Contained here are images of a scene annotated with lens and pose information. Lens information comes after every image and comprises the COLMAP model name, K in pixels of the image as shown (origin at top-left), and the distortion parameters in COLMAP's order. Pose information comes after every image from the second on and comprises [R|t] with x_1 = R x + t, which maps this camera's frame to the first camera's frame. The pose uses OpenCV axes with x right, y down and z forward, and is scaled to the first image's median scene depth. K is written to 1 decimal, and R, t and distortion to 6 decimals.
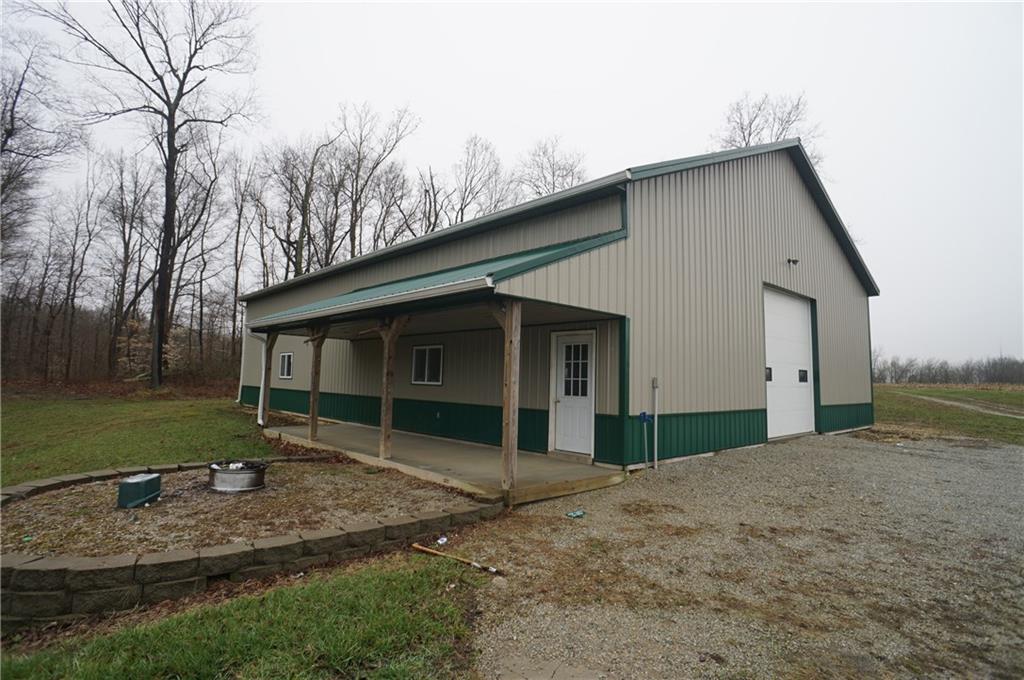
lens RADIAL K [[539.6, 0, 520.4], [0, 539.6, 330.3], [0, 0, 1]] dist [-0.066542, 0.037544]
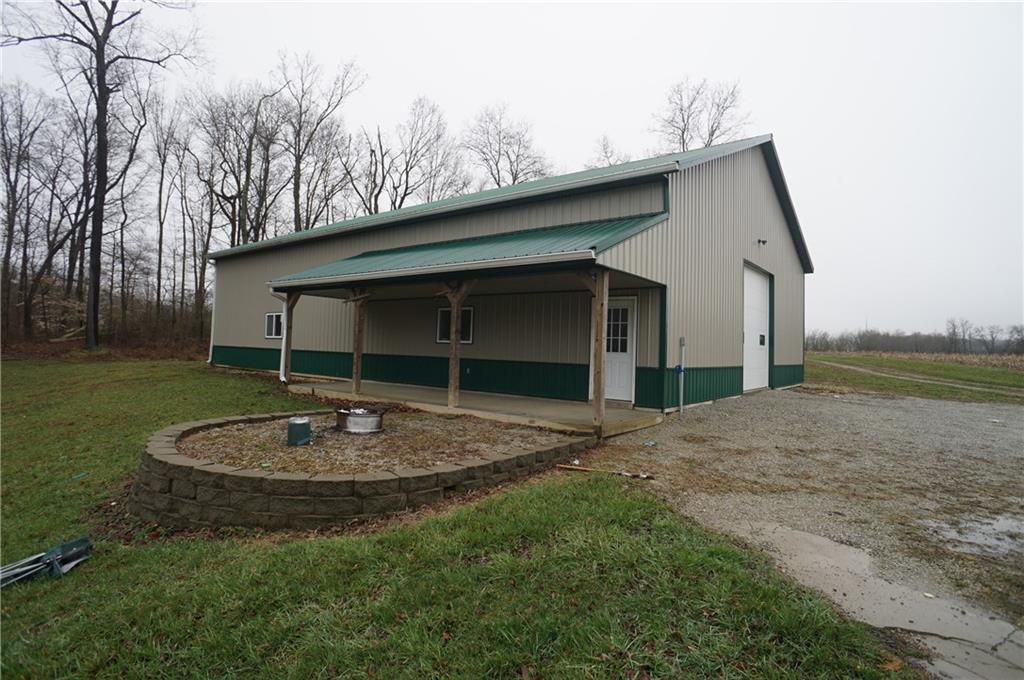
lens RADIAL K [[539.6, 0, 520.6], [0, 539.6, 331.4], [0, 0, 1]] dist [-0.066542, 0.037544]
pose [[0.986656, 0.012231, 0.162361, -0.197681], [-0.022795, 0.997730, 0.063364, 0.004643], [-0.161218, -0.066220, 0.984695, -0.081042]]
